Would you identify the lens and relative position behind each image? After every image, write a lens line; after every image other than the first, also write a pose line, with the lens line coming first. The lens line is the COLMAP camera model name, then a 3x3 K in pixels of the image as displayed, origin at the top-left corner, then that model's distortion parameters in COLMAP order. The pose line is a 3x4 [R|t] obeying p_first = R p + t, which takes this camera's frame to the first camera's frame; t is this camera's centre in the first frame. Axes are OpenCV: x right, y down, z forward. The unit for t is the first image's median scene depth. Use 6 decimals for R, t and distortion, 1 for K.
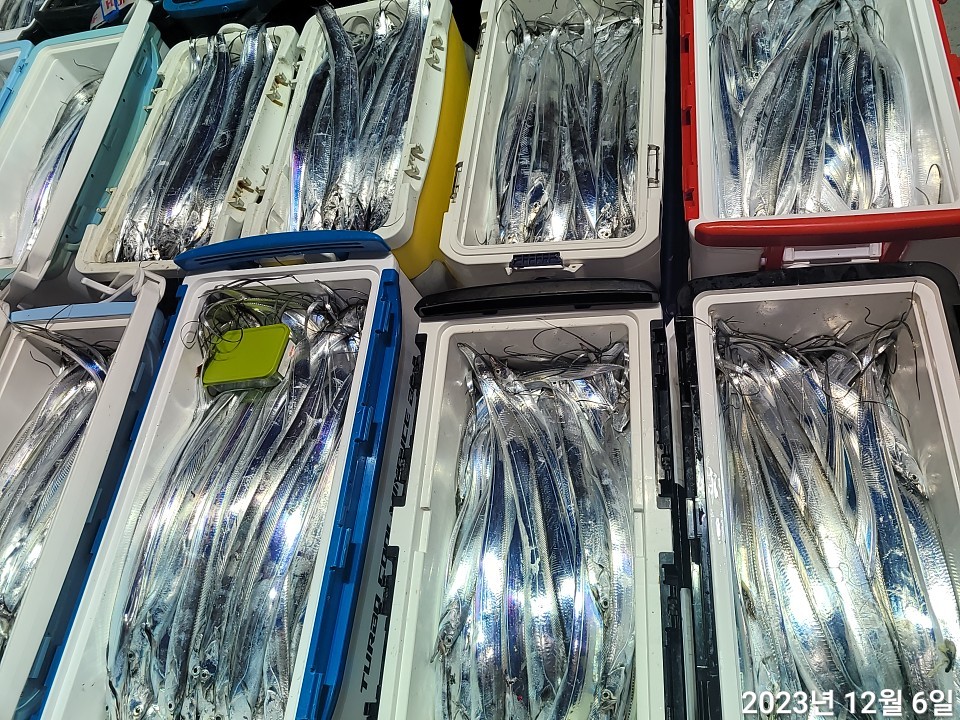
lens RADIAL K [[717.9, 0, 498.3], [0, 717.9, 337.7], [0, 0, 1]] dist [0.053598, -0.039413]
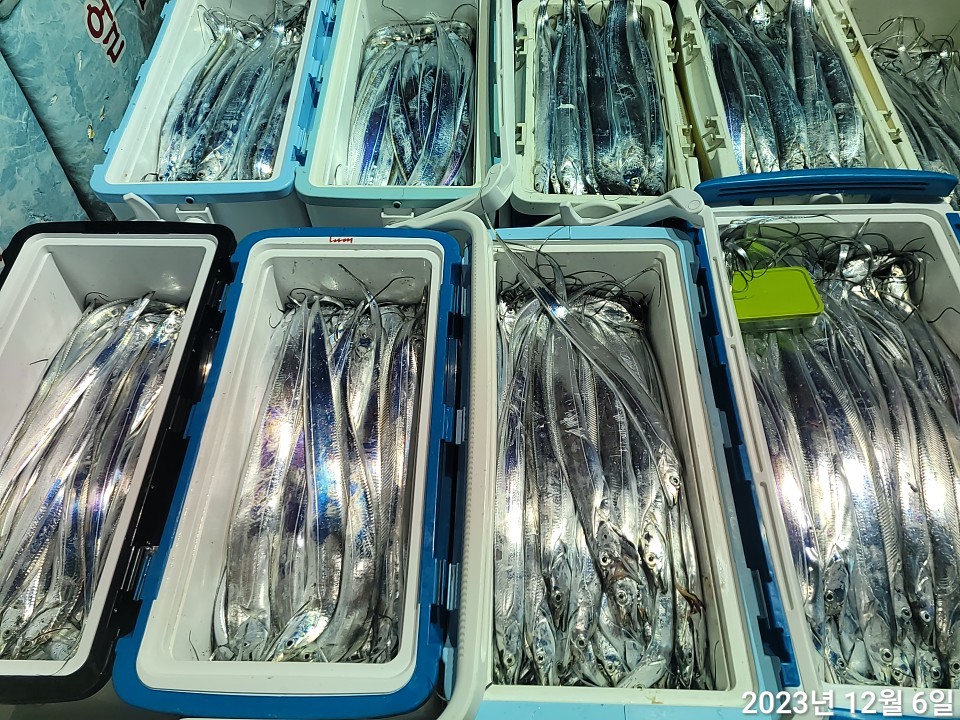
lens RADIAL K [[707.6, 0, 476.2], [0, 707.6, 344.7], [0, 0, 1]] dist [0.058294, -0.034638]
pose [[0.966568, 0.080821, 0.243341, -0.950174], [-0.051752, 0.990985, -0.123570, 0.225359], [-0.251134, 0.106846, 0.962037, 0.219686]]
